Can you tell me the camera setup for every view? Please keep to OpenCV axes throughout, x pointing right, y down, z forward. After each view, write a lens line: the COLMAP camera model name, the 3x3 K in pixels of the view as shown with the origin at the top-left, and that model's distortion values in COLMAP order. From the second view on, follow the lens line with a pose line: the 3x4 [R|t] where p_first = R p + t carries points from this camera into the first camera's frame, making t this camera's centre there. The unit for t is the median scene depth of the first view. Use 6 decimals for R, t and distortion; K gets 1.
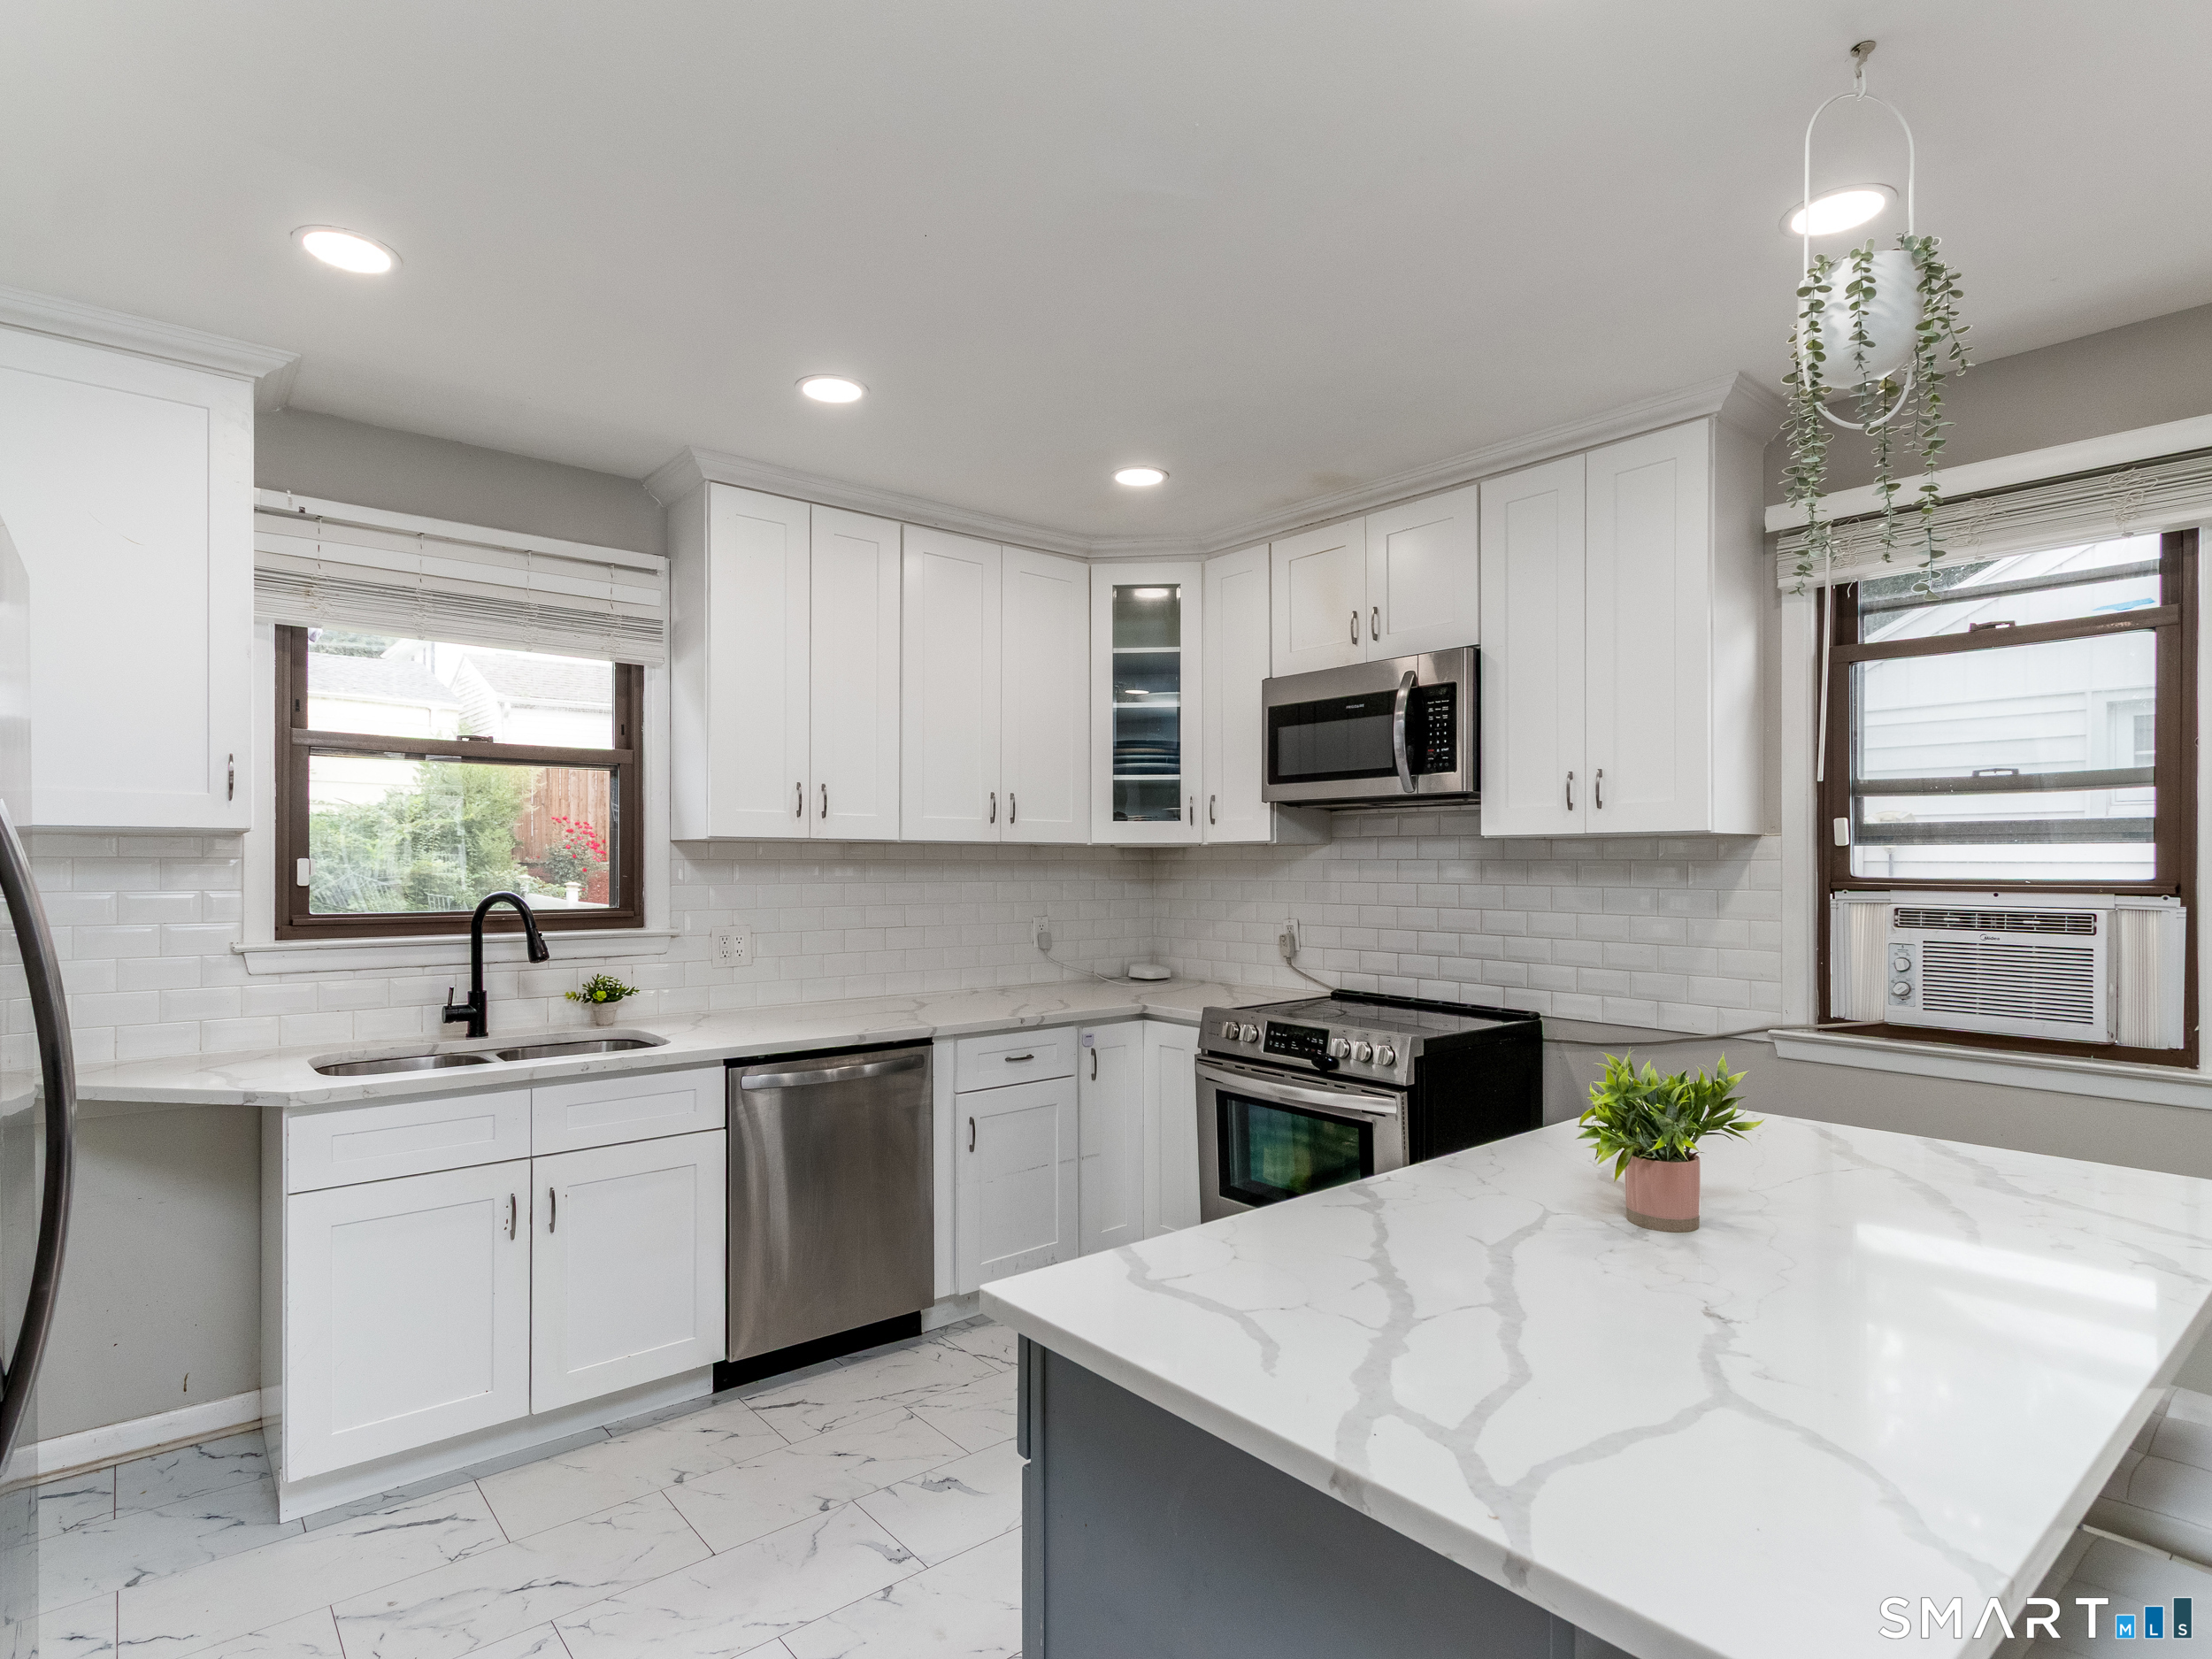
lens RADIAL K [[1176.3, 0, 1107.6], [0, 1176.3, 862.8], [0, 0, 1]] dist [0.005362, -0.002170]
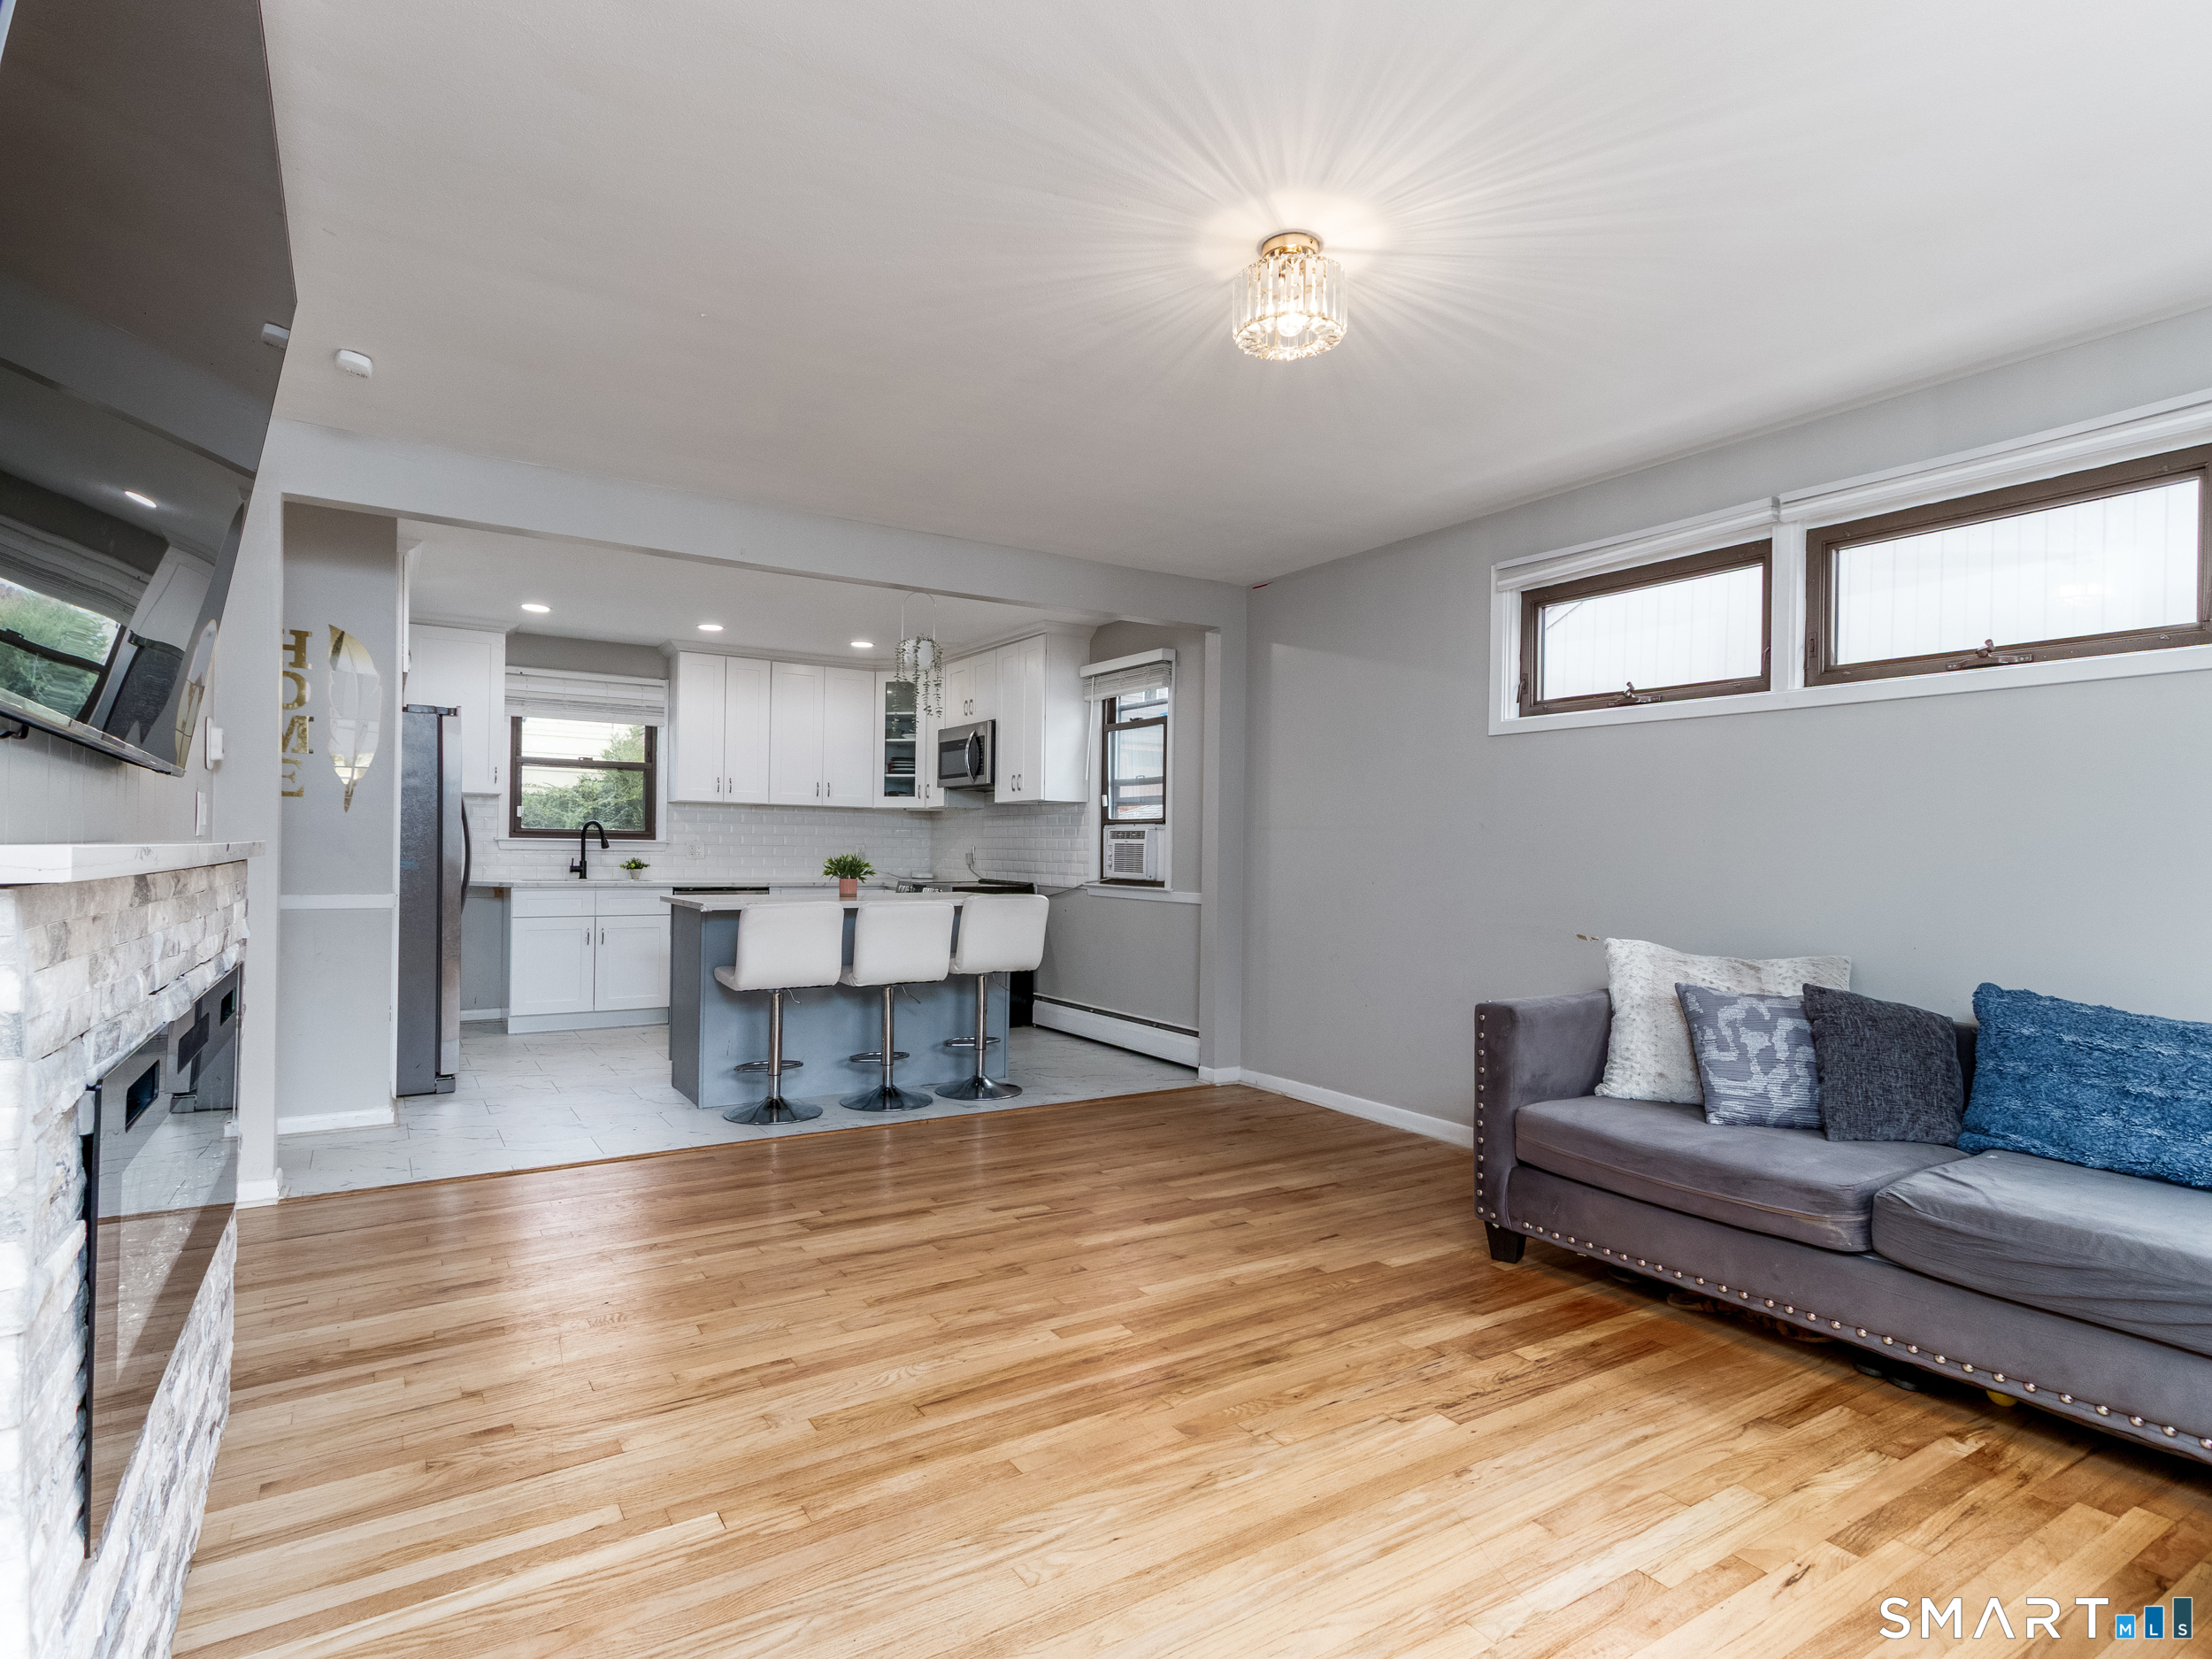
lens RADIAL K [[1176.3, 0, 1114.8], [0, 1176.3, 841.2], [0, 0, 1]] dist [0.005362, -0.002170]
pose [[0.991293, 0.011848, -0.131144, 0.930548], [-0.012957, 0.999887, -0.007609, 0.072984], [0.131039, 0.009242, 0.991334, -1.357916]]
